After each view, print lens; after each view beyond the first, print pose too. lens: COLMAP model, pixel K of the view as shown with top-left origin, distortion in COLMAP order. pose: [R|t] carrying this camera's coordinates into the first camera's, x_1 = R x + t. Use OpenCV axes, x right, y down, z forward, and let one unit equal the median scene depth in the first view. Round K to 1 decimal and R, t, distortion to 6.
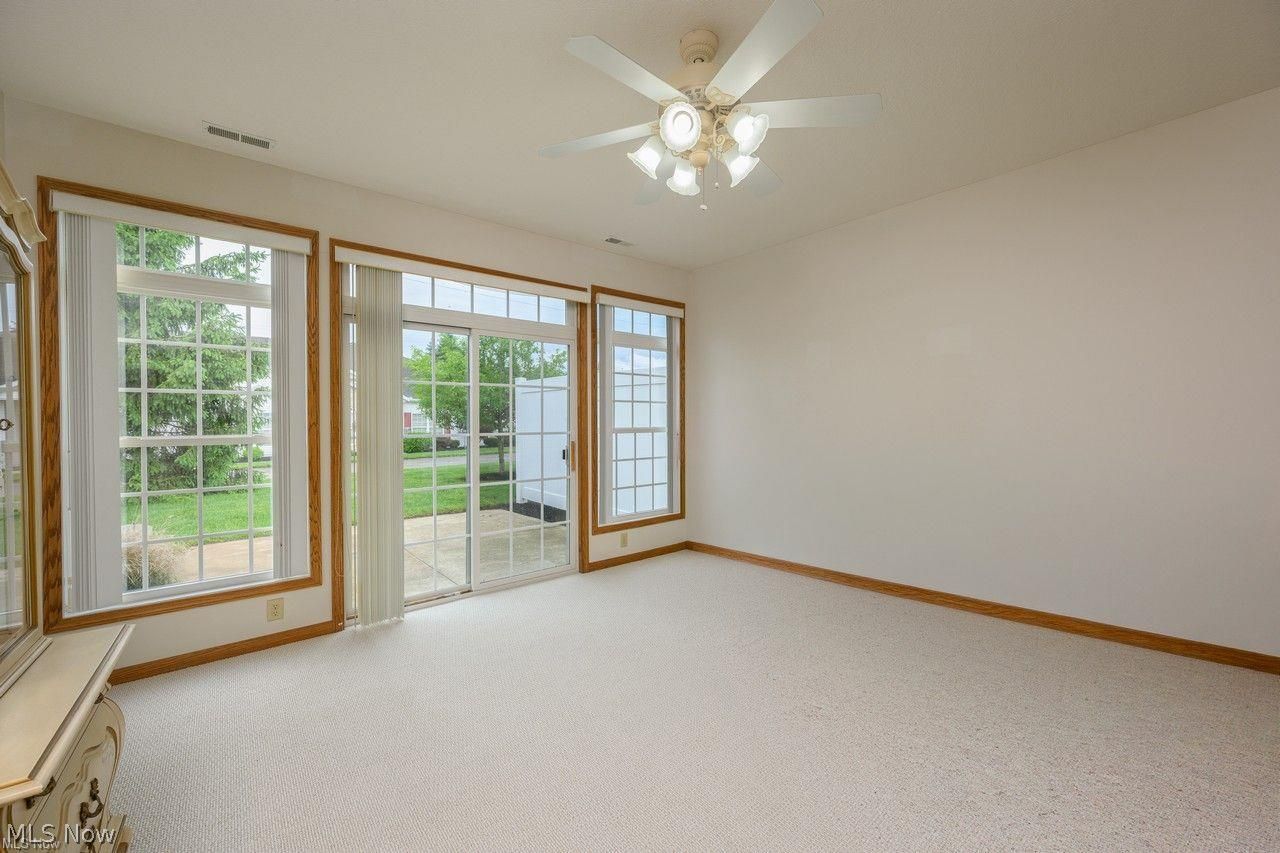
lens RADIAL K [[509.0, 0, 646.9], [0, 509.0, 423.1], [0, 0, 1]] dist [-0.000918, 0.000104]
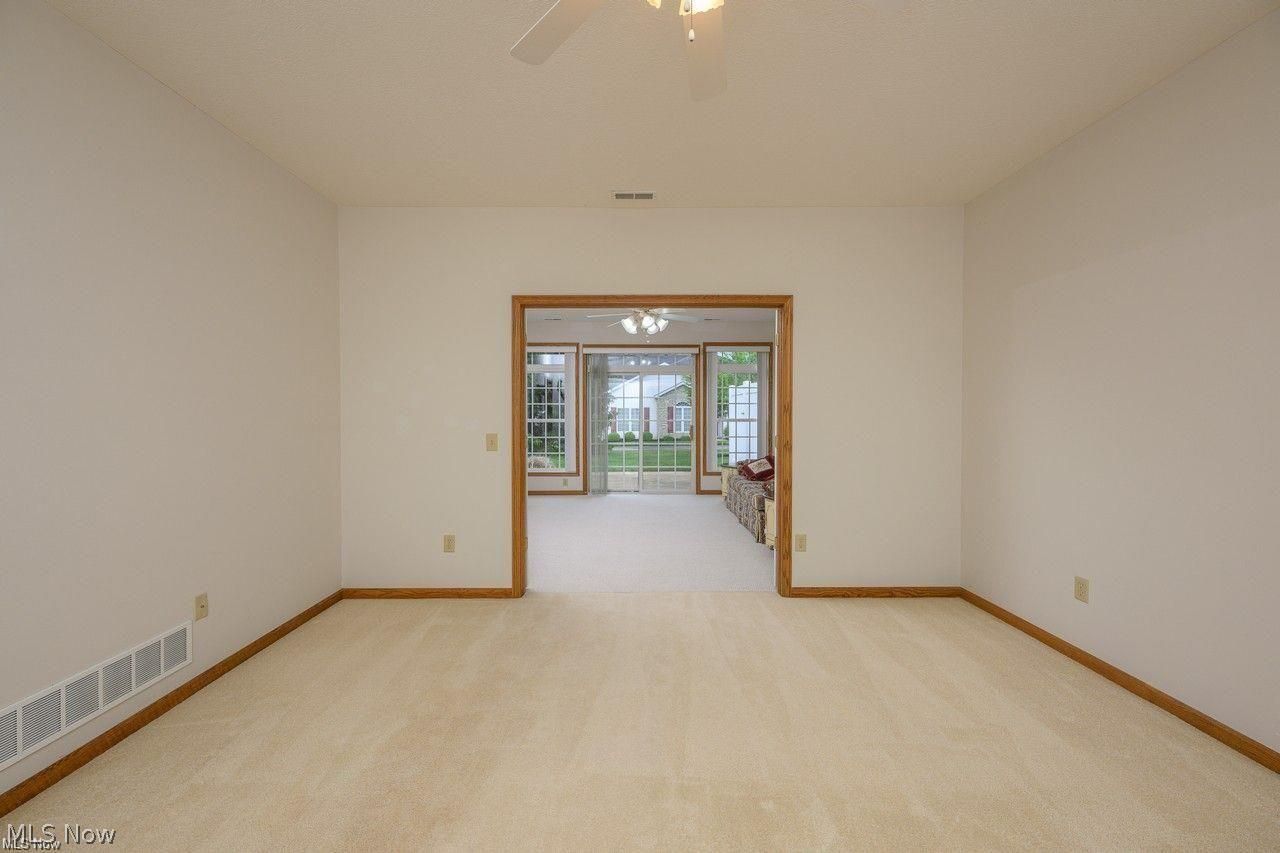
lens RADIAL K [[509.0, 0, 637.0], [0, 509.0, 426.5], [0, 0, 1]] dist [-0.000918, 0.000104]
pose [[0.783734, 0.015742, -0.620897, 0.876700], [-0.006858, 0.999837, 0.016694, 0.009209], [0.621059, -0.008825, 0.783715, -0.630967]]
